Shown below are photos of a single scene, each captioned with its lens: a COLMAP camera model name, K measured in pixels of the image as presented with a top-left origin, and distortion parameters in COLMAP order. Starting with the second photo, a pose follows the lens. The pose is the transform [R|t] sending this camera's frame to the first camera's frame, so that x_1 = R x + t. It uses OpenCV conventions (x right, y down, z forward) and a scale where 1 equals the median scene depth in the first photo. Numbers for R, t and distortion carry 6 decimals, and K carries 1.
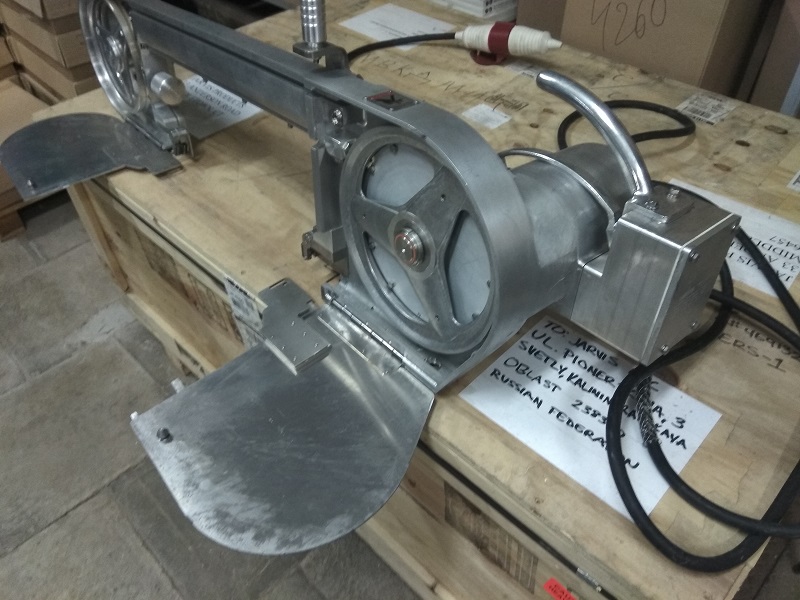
lens RADIAL K [[612.9, 0, 400.8], [0, 612.9, 303.7], [0, 0, 1]] dist [0.096634, -0.145973]
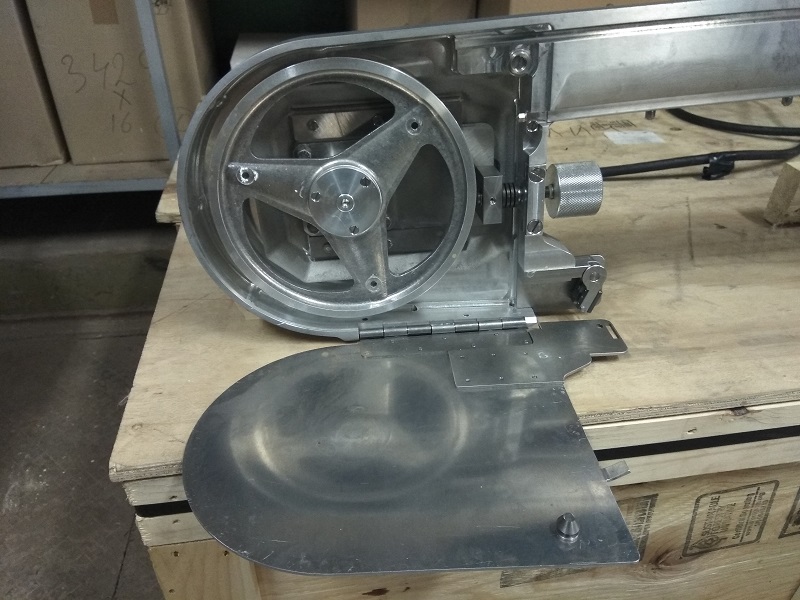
lens RADIAL K [[612.9, 0, 400.8], [0, 612.9, 303.7], [0, 0, 1]] dist [0.096634, -0.145973]
pose [[0.600415, -0.418495, 0.681443, -0.756210], [0.553563, 0.832475, 0.023508, -0.323637], [-0.577122, 0.363107, 0.731494, 0.672610]]
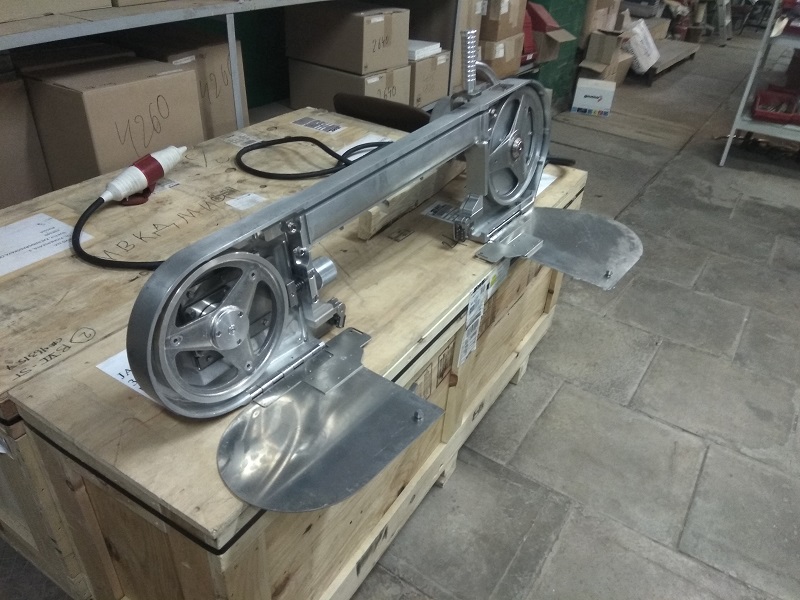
lens RADIAL K [[612.9, 0, 400.8], [0, 612.9, 303.7], [0, 0, 1]] dist [0.096634, -0.145973]
pose [[-0.209103, -0.536304, 0.817712, -1.080517], [0.652488, 0.546319, 0.525161, -0.663606], [-0.728378, 0.643360, 0.235695, 0.645571]]
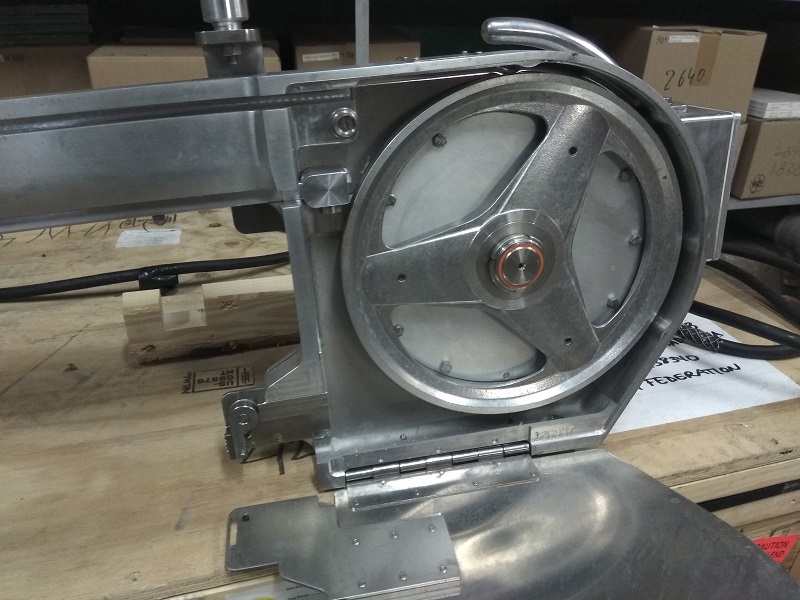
lens RADIAL K [[612.9, 0, 400.8], [0, 612.9, 303.7], [0, 0, 1]] dist [0.096634, -0.145973]
pose [[0.499472, -0.391961, 0.772590, -0.333261], [0.587356, 0.808751, 0.030586, -0.087386], [-0.636821, 0.438508, 0.634168, 0.383167]]
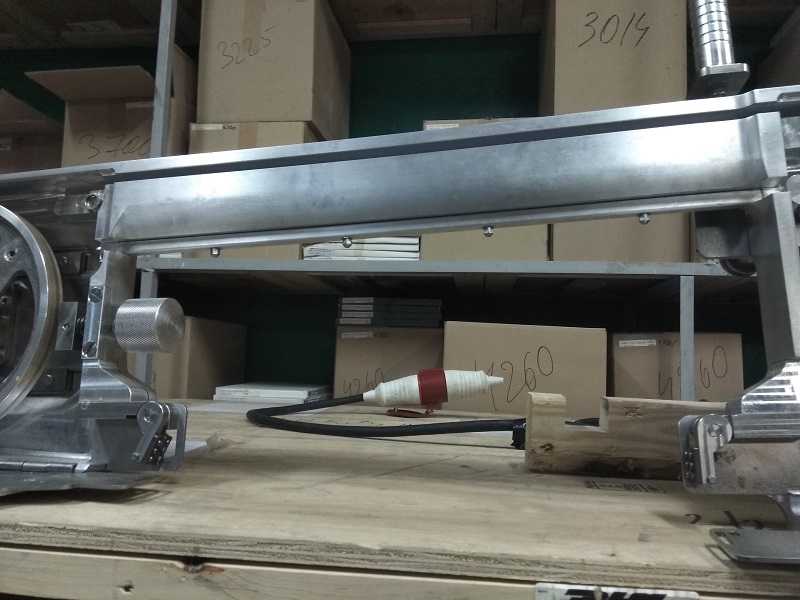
lens RADIAL K [[612.9, 0, 400.8], [0, 612.9, 303.7], [0, 0, 1]] dist [0.096634, -0.145973]
pose [[0.783934, 0.108616, 0.611269, -0.469577], [0.398319, 0.667237, -0.629394, 0.027952], [-0.476224, 0.736883, 0.479806, 0.591374]]
